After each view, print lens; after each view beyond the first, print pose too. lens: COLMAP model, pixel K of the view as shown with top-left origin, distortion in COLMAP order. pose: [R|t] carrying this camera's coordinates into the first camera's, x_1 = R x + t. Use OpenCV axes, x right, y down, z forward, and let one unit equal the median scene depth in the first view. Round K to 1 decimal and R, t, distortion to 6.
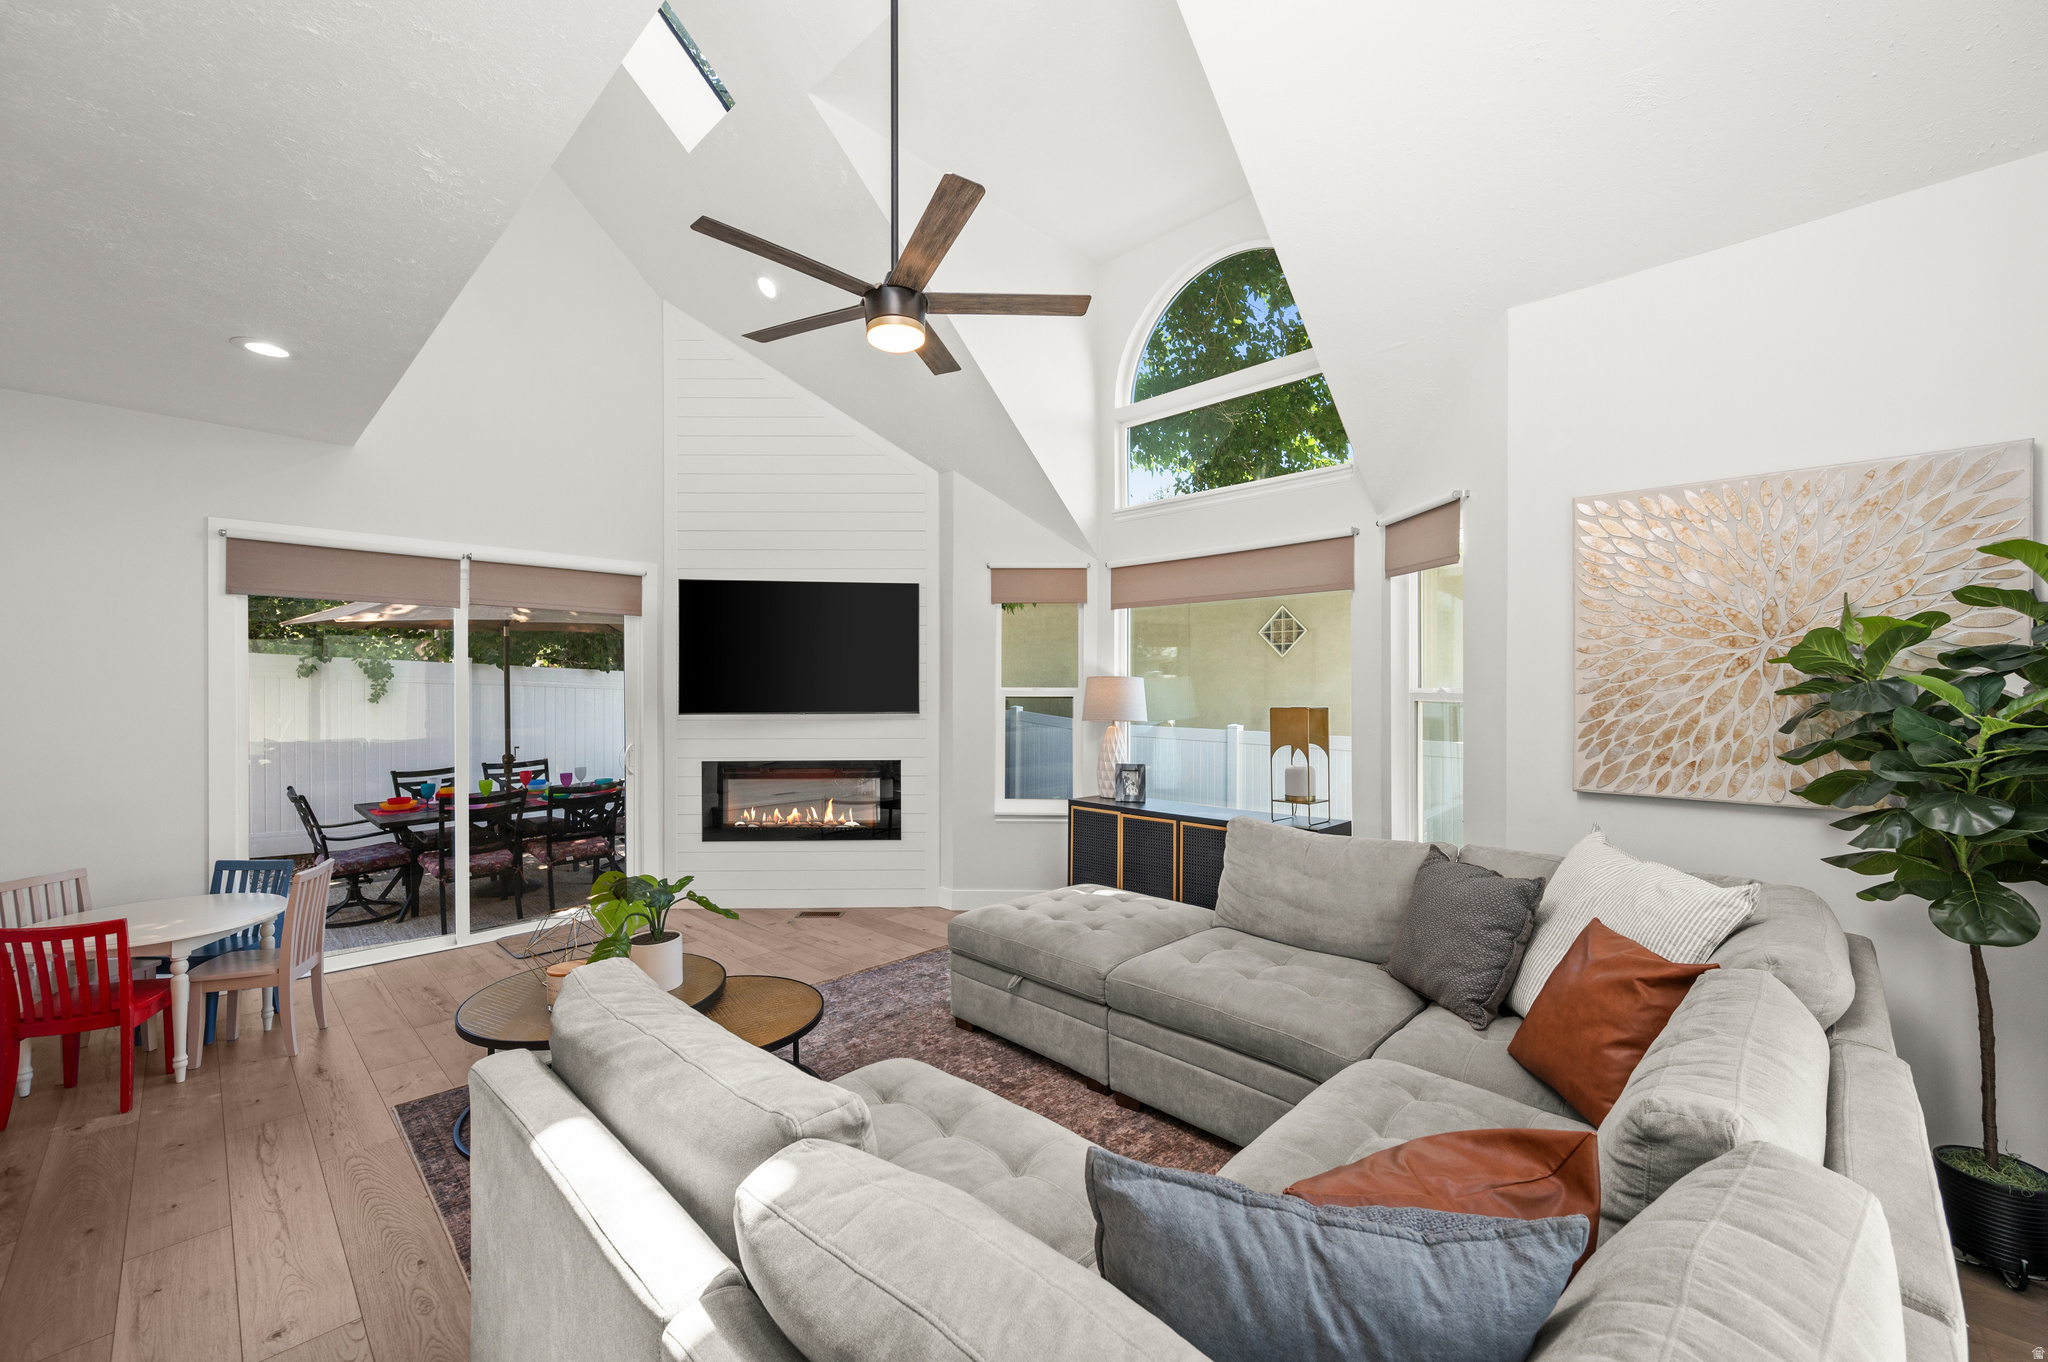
lens RADIAL K [[823.8, 0, 1024.3], [0, 823.8, 685.2], [0, 0, 1]] dist [-0.002097, 0.000291]
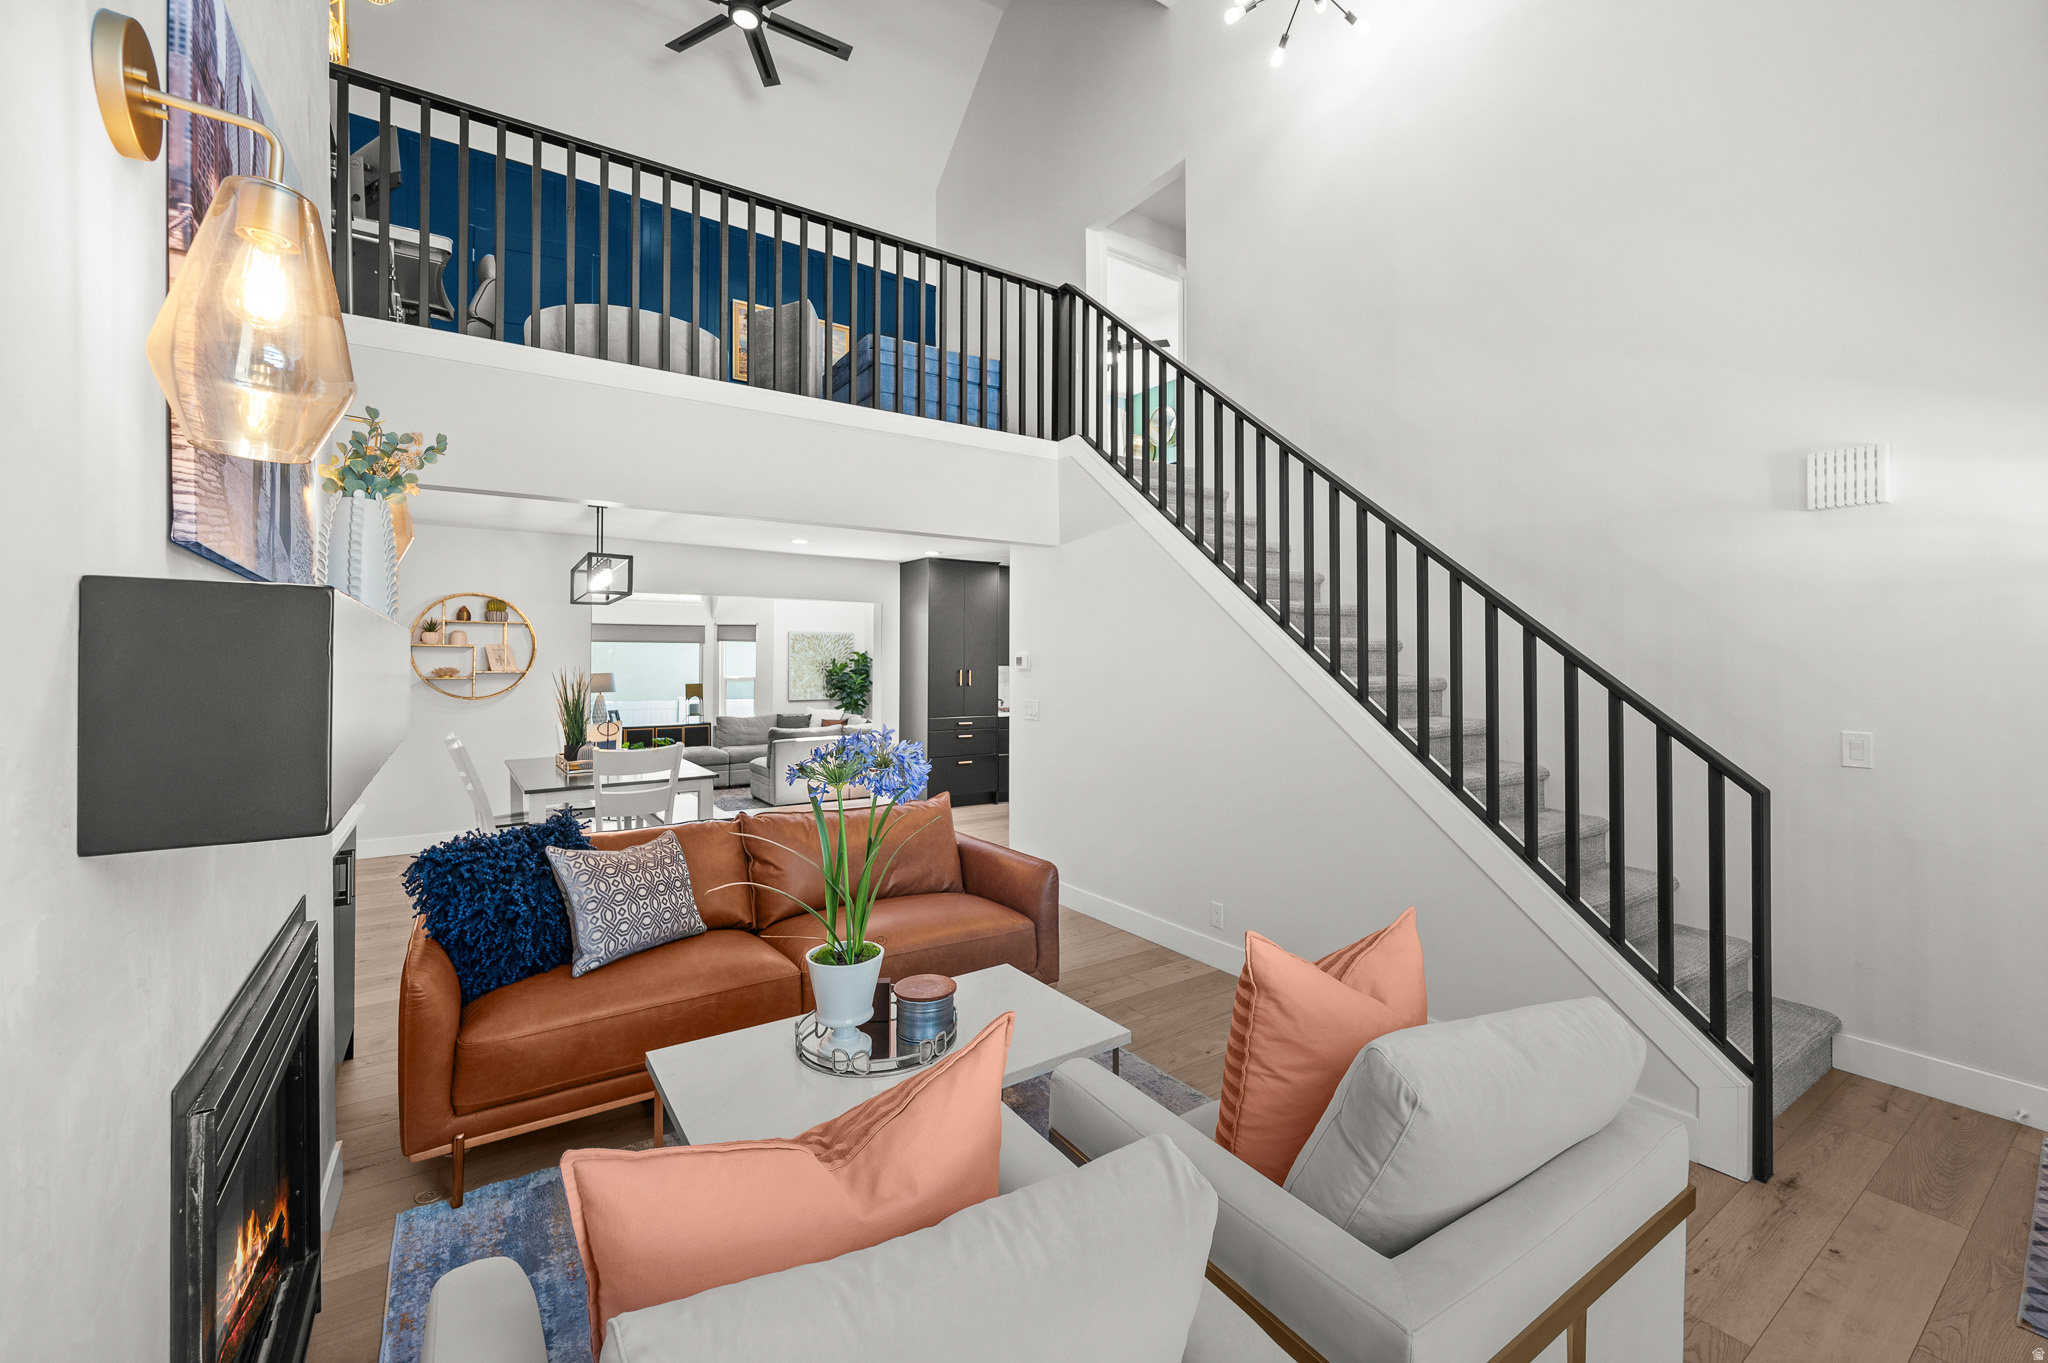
lens RADIAL K [[823.8, 0, 1033.7], [0, 823.8, 658.8], [0, 0, 1]] dist [-0.002097, 0.000291]
pose [[0.187553, 0.007227, 0.982228, -2.058525], [0.002271, 0.999967, -0.007791, -0.031871], [-0.982252, 0.003692, 0.187530, -0.653802]]
